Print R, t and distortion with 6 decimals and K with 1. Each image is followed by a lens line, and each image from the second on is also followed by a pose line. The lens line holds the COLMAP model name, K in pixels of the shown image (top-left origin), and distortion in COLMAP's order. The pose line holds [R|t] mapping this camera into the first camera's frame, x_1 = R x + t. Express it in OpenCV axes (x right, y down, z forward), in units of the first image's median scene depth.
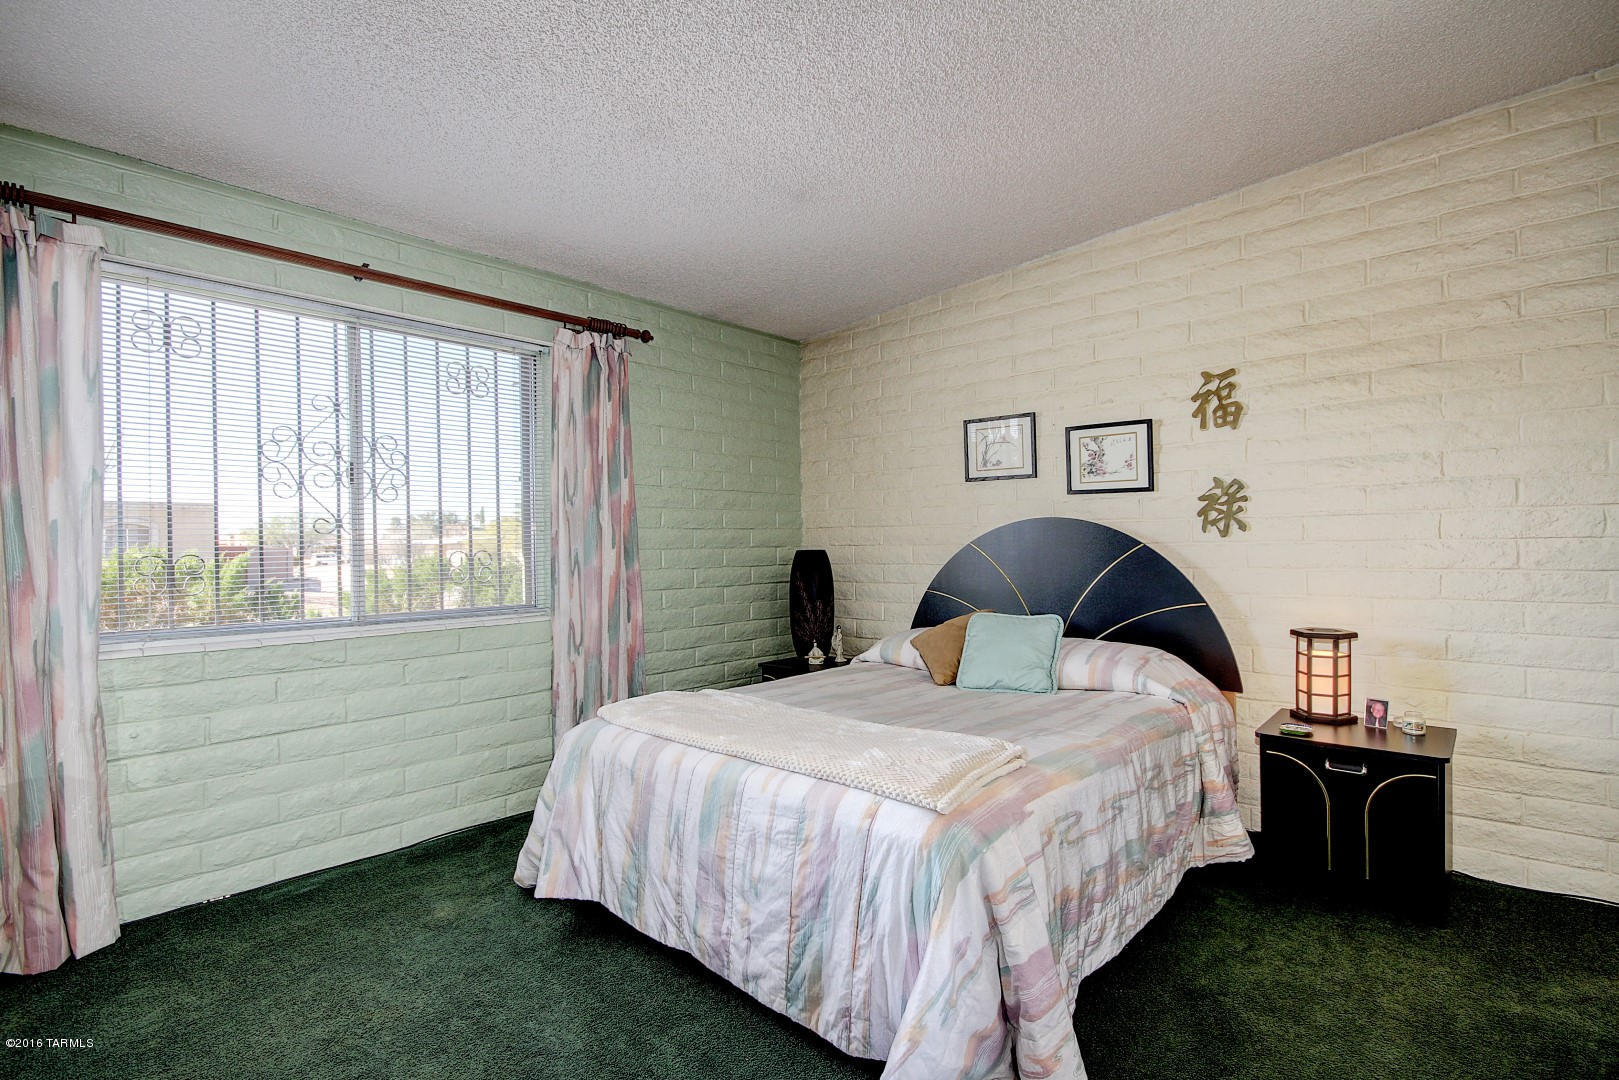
lens RADIAL K [[768.6, 0, 828.4], [0, 768.6, 543.1], [0, 0, 1]] dist [-0.001545, -0.000383]
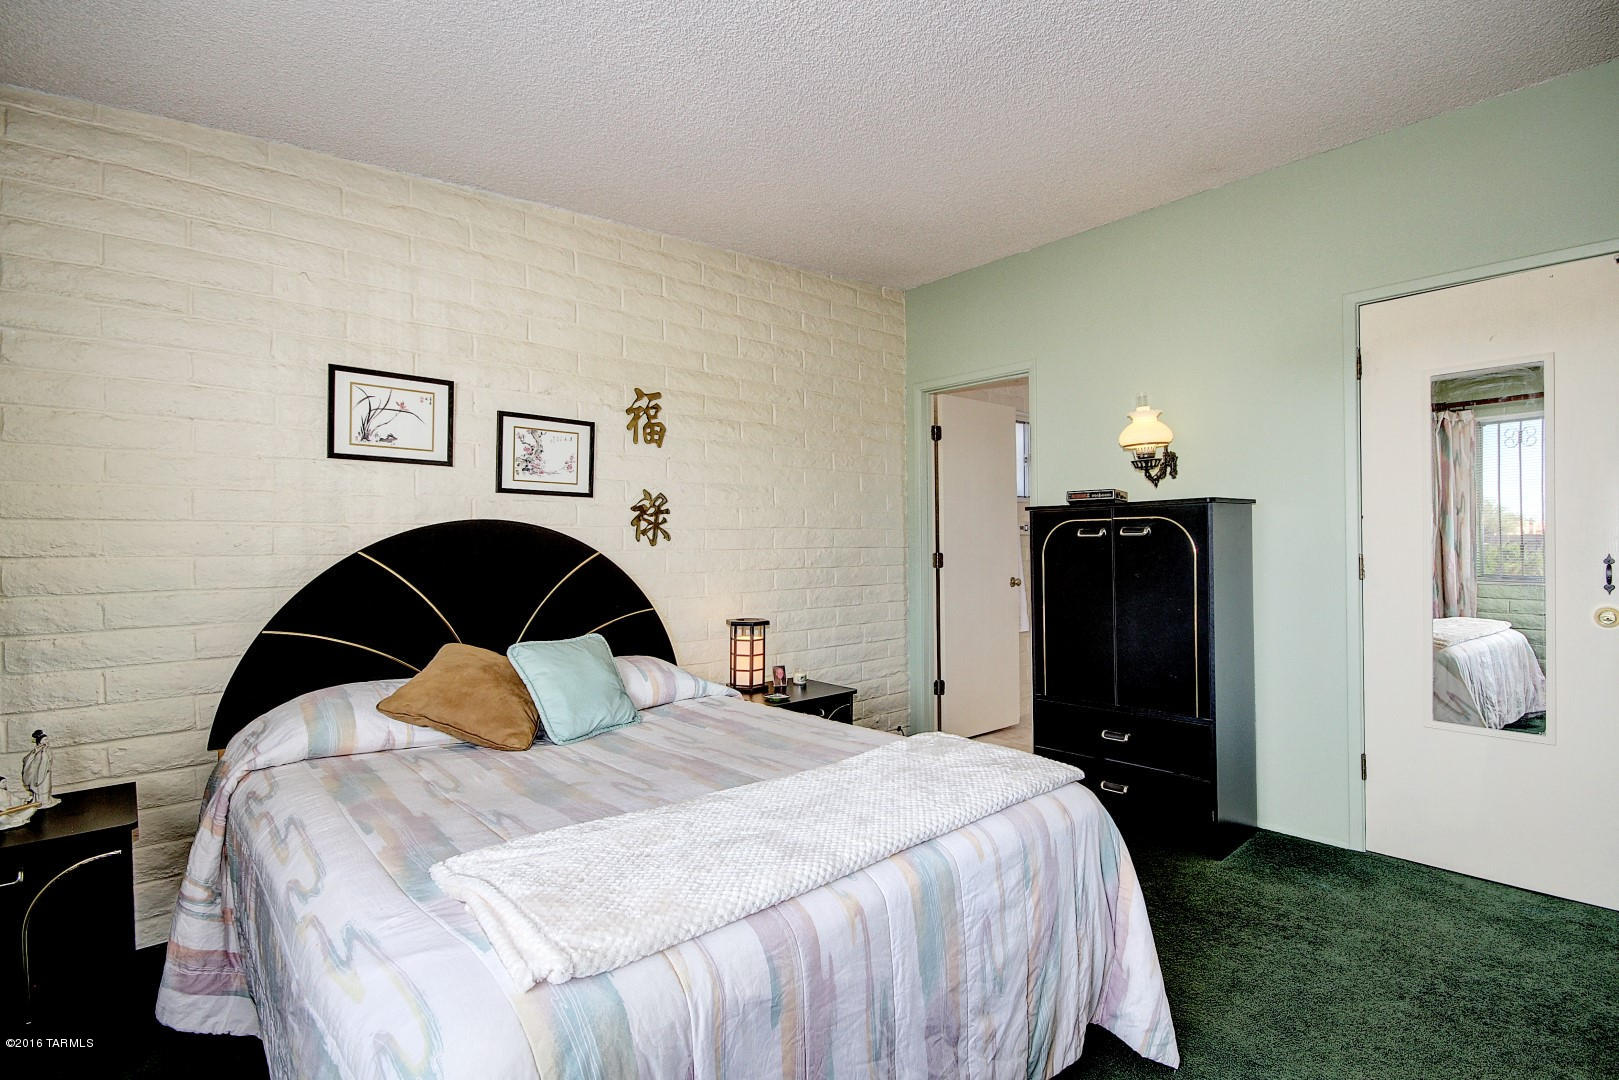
lens RADIAL K [[768.6, 0, 828.4], [0, 768.6, 543.1], [0, 0, 1]] dist [-0.001545, -0.000383]
pose [[0.098840, 0.014862, 0.994992, -0.530574], [0.007658, 0.999847, -0.015696, 0.007064], [-0.995074, 0.009171, 0.098711, 0.644693]]
